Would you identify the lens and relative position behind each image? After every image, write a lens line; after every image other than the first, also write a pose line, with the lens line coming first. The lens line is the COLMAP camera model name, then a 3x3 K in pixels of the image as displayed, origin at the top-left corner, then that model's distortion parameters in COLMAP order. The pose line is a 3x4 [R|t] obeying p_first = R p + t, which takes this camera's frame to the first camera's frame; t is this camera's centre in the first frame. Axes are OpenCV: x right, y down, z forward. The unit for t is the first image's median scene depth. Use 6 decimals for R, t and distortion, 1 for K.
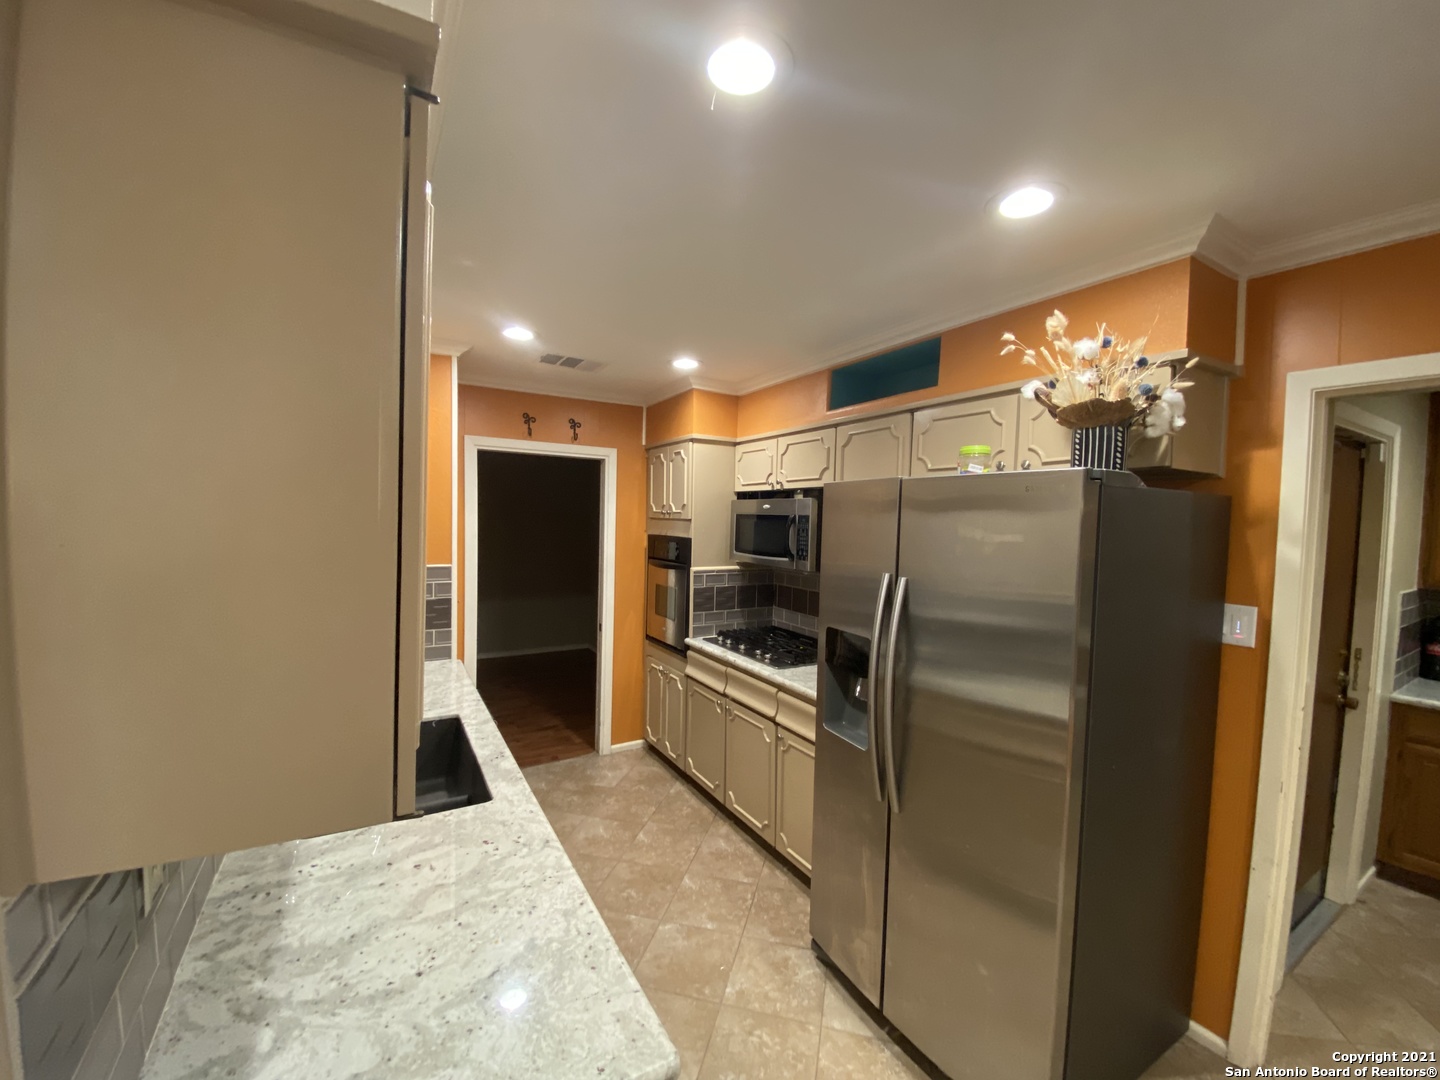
lens RADIAL K [[582.8, 0, 721.1], [0, 582.8, 544.3], [0, 0, 1]] dist [0.053017, -0.037411]
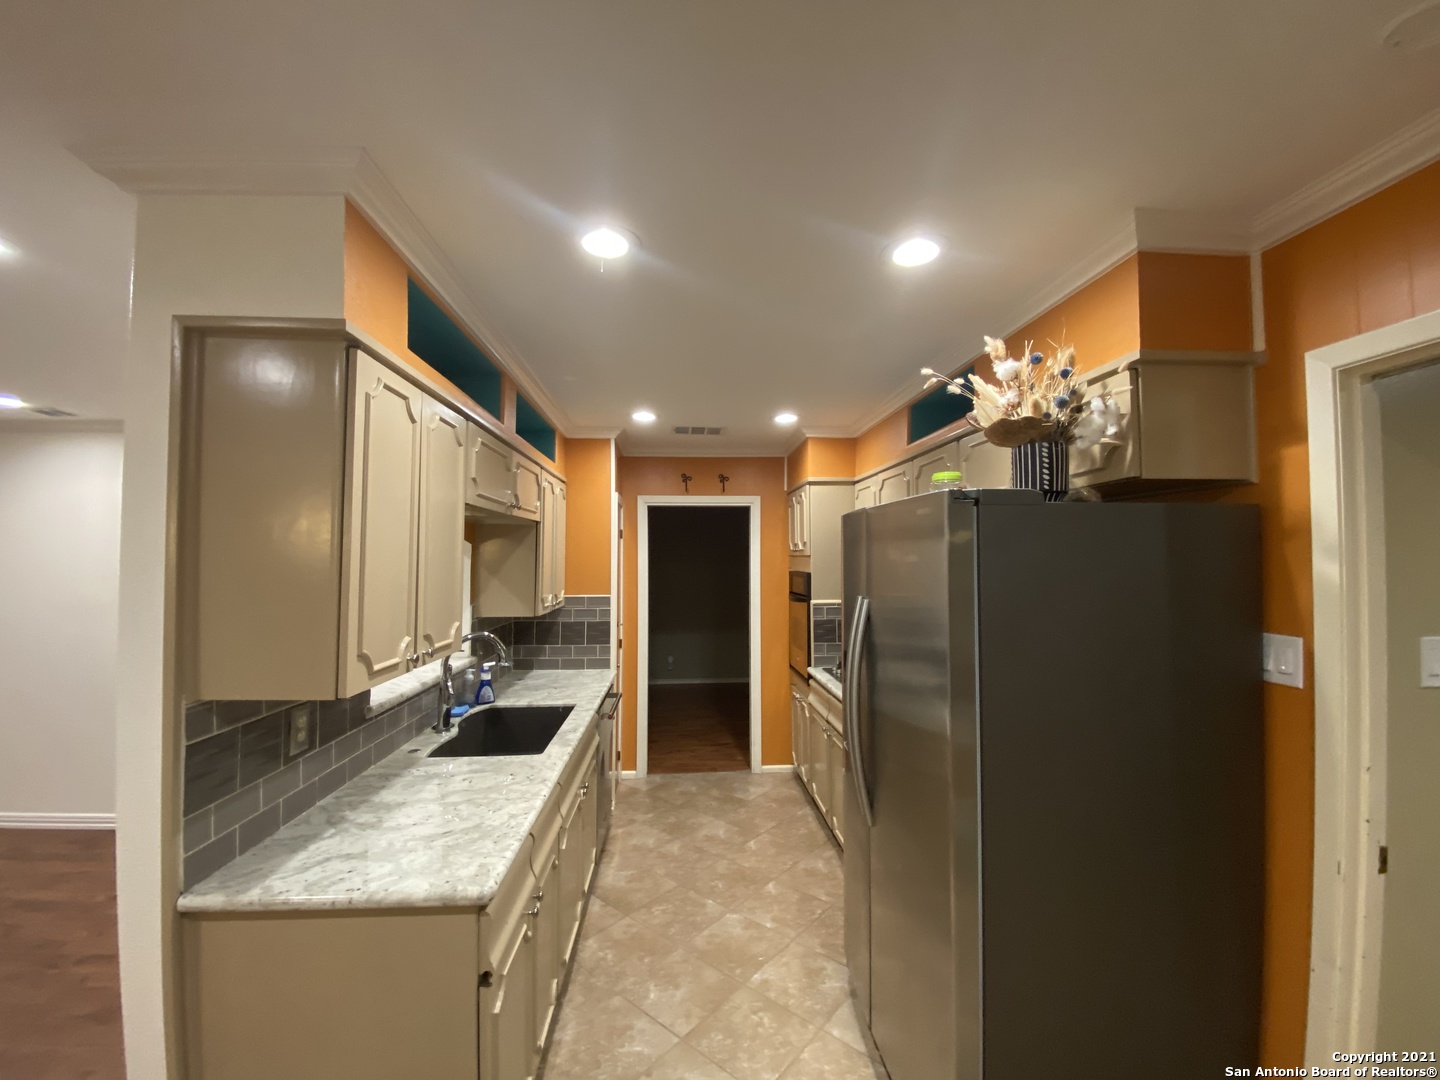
lens RADIAL K [[582.9, 0, 720.0], [0, 582.9, 540.0], [0, 0, 1]] dist [0.029749, -0.023577]
pose [[0.894670, -0.041589, -0.444788, 0.368601], [0.004345, 0.996420, -0.084428, 0.024846], [0.446707, 0.073603, 0.891647, -0.054530]]
